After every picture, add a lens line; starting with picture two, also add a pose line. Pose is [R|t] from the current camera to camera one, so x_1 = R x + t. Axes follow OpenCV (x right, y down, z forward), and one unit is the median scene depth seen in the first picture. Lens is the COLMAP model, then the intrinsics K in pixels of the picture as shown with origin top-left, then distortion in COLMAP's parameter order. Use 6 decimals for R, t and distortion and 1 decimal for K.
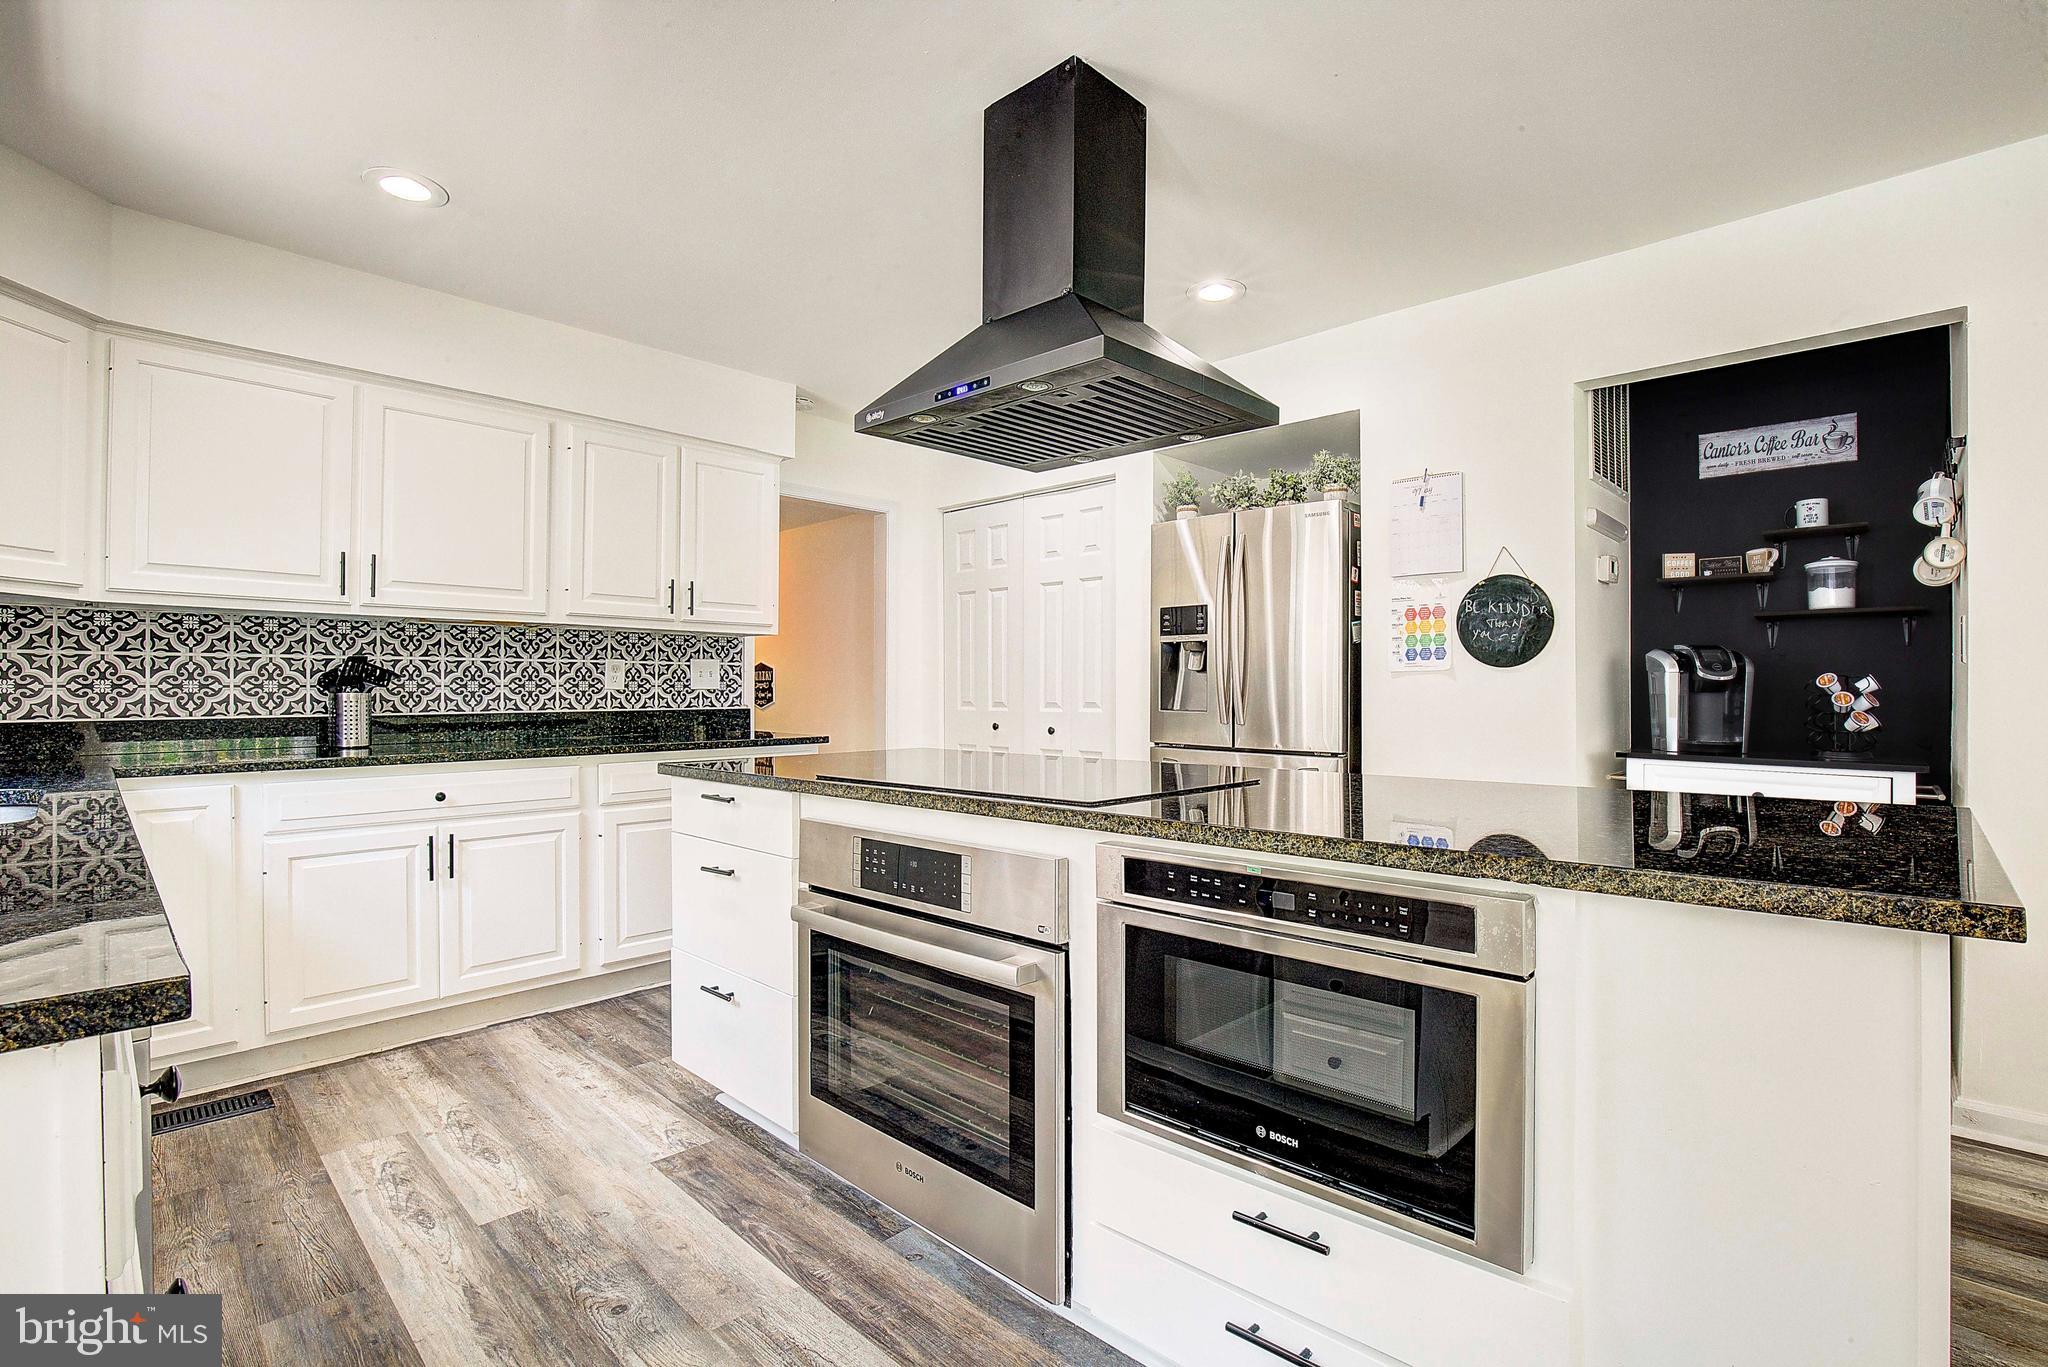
lens RADIAL K [[927.3, 0, 1034.5], [0, 927.3, 689.8], [0, 0, 1]] dist [-0.049838, 0.010950]
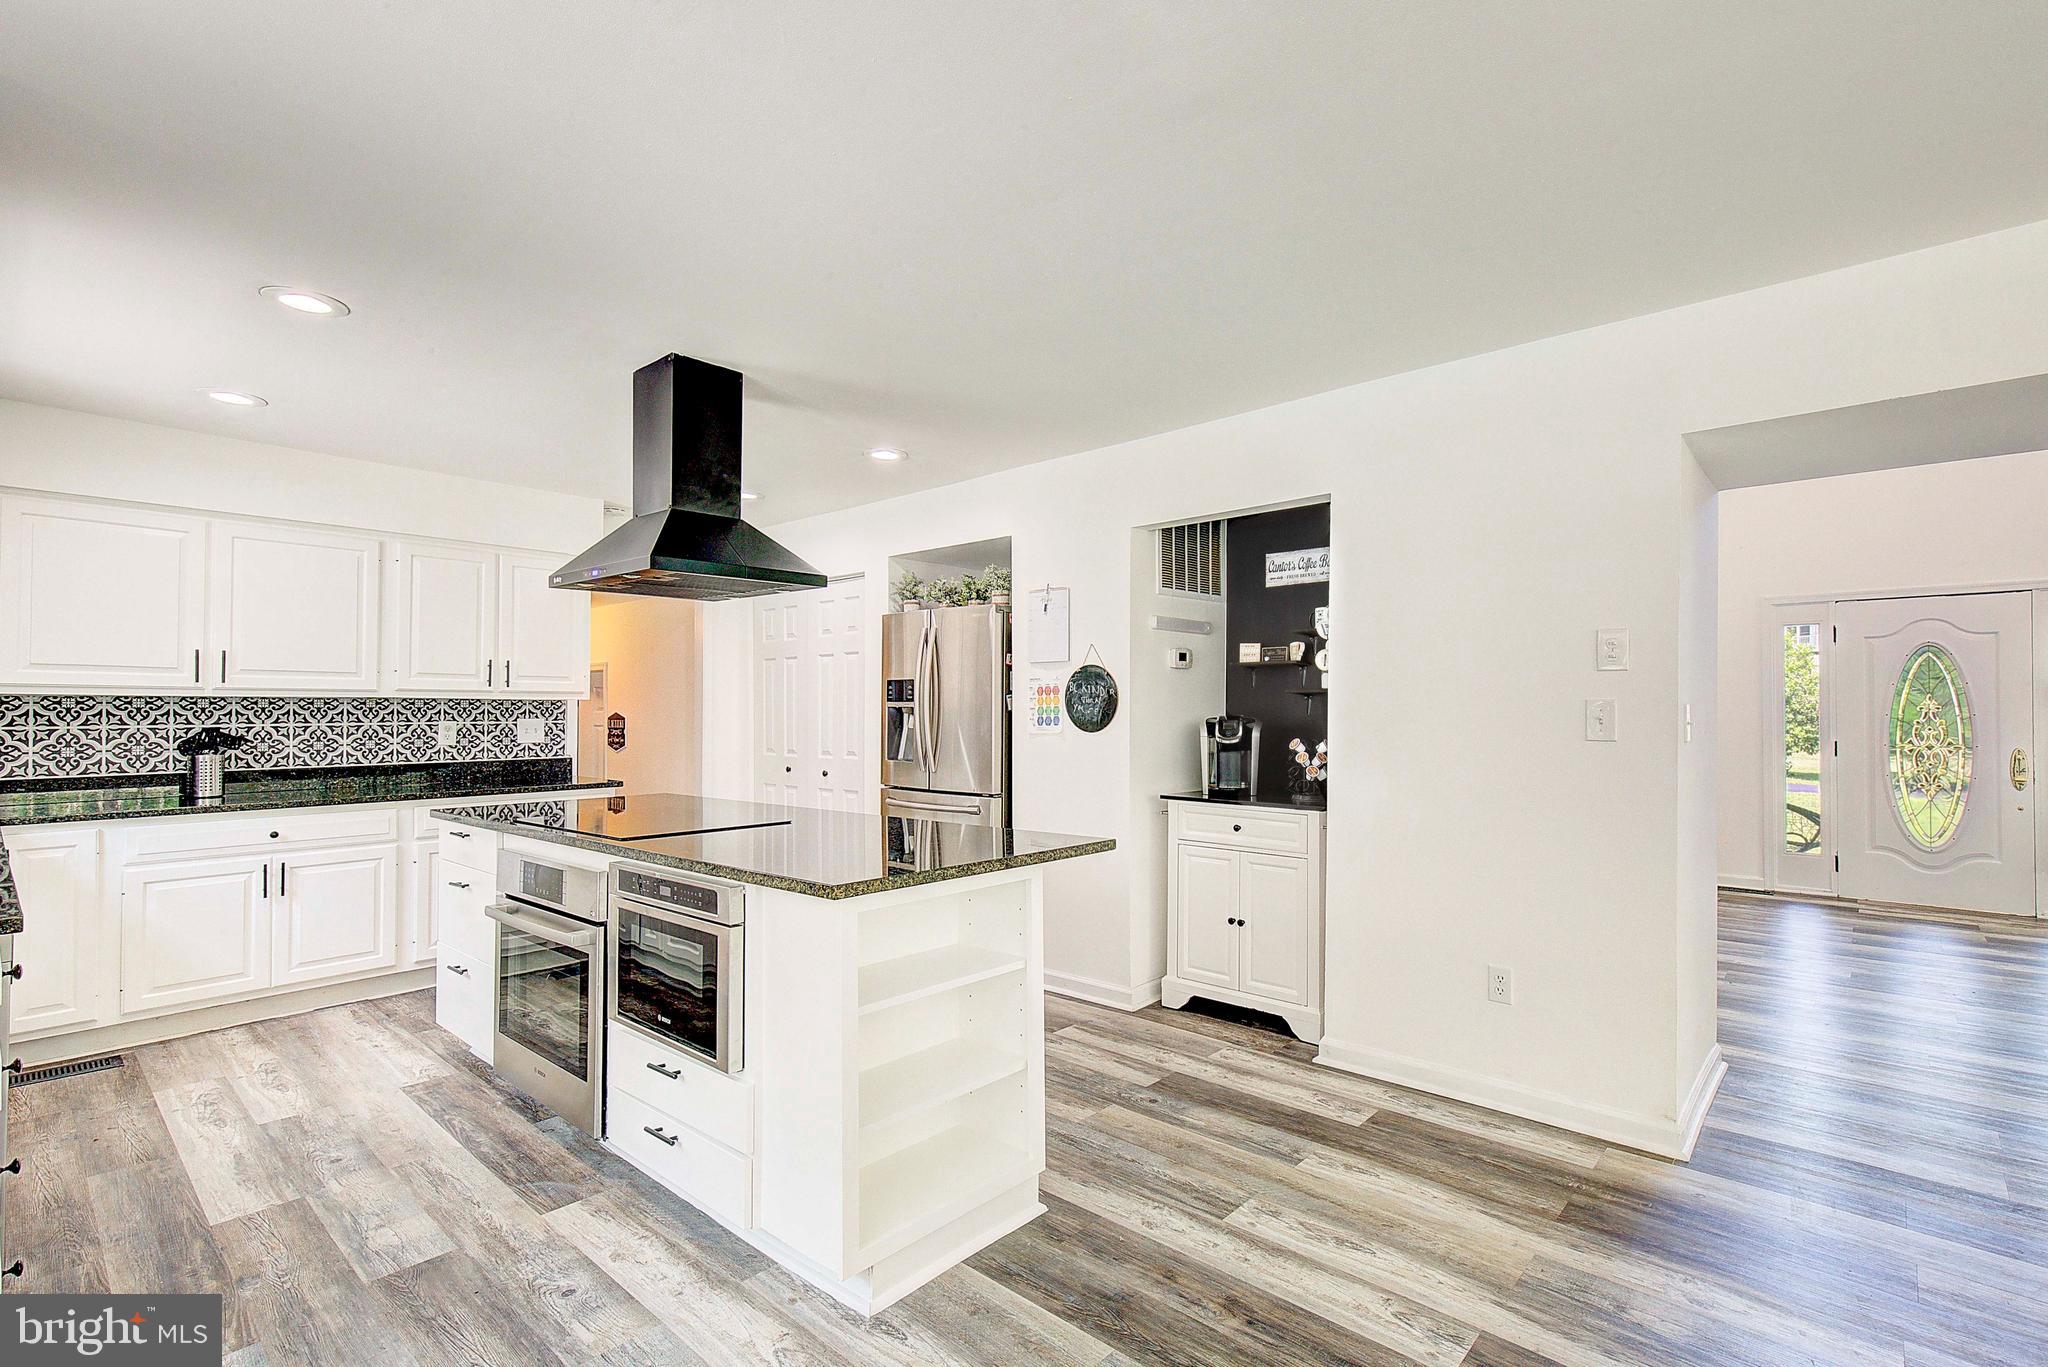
lens RADIAL K [[924.4, 0, 1052.5], [0, 924.4, 701.7], [0, 0, 1]] dist [0.001875, -0.000056]
pose [[0.999099, -0.001430, 0.042413, 0.399732], [0.001911, 0.999934, -0.011301, -0.055470], [-0.042394, 0.011372, 0.999036, -0.378576]]
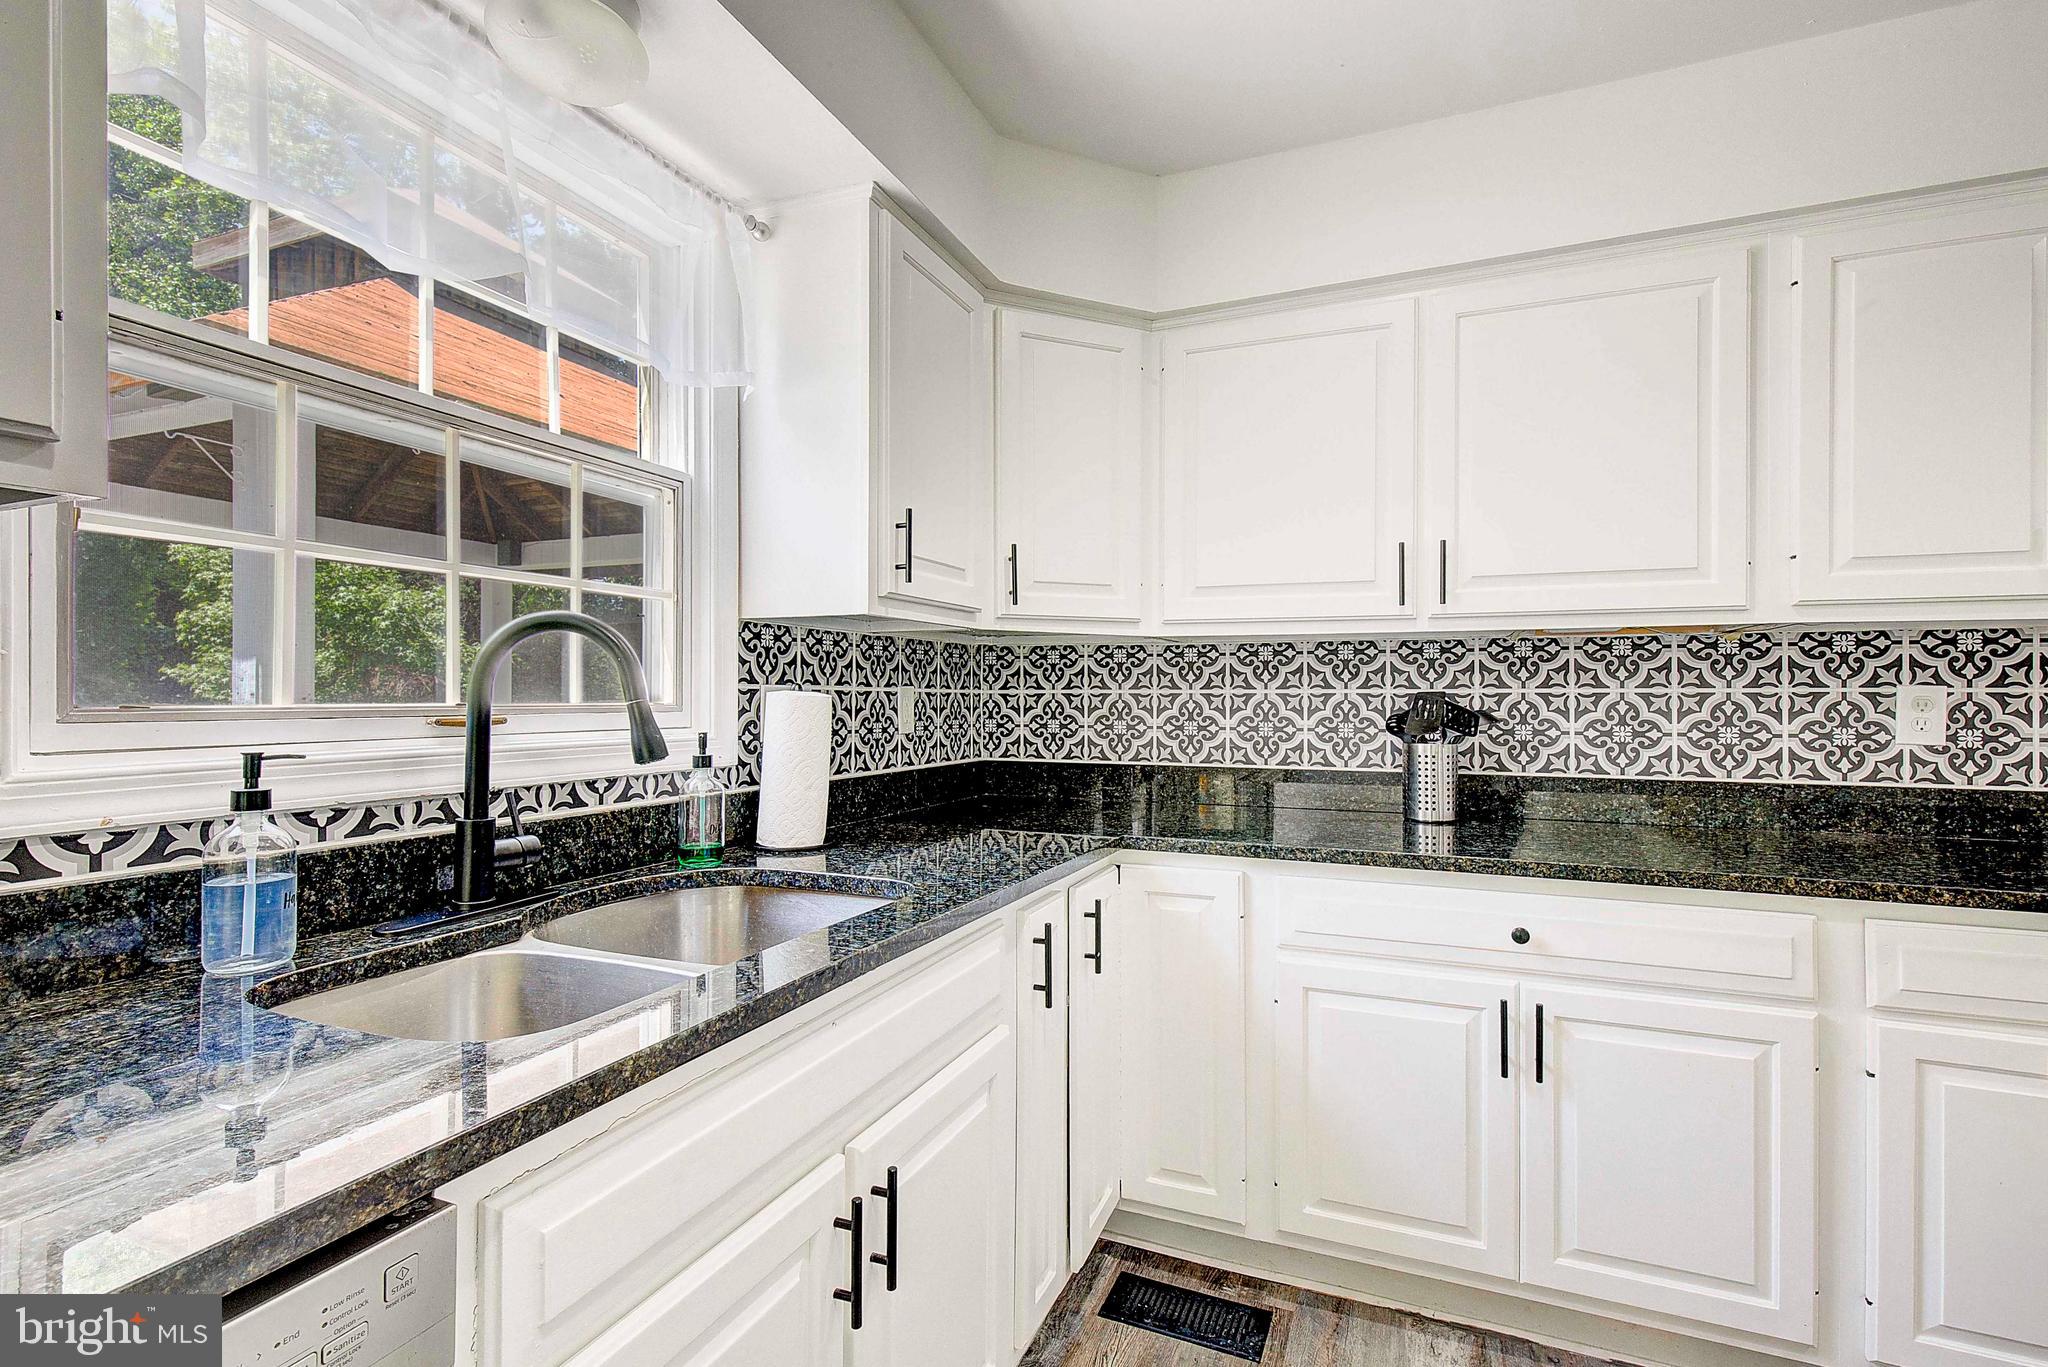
lens RADIAL K [[928.1, 0, 1047.3], [0, 928.1, 684.4], [0, 0, 1]] dist [0.009533, 0.000383]
pose [[0.359672, -0.011759, -0.933005, -0.189871], [-0.003120, 0.999900, -0.013804, -0.031697], [0.933074, 0.007876, 0.359599, 0.465517]]
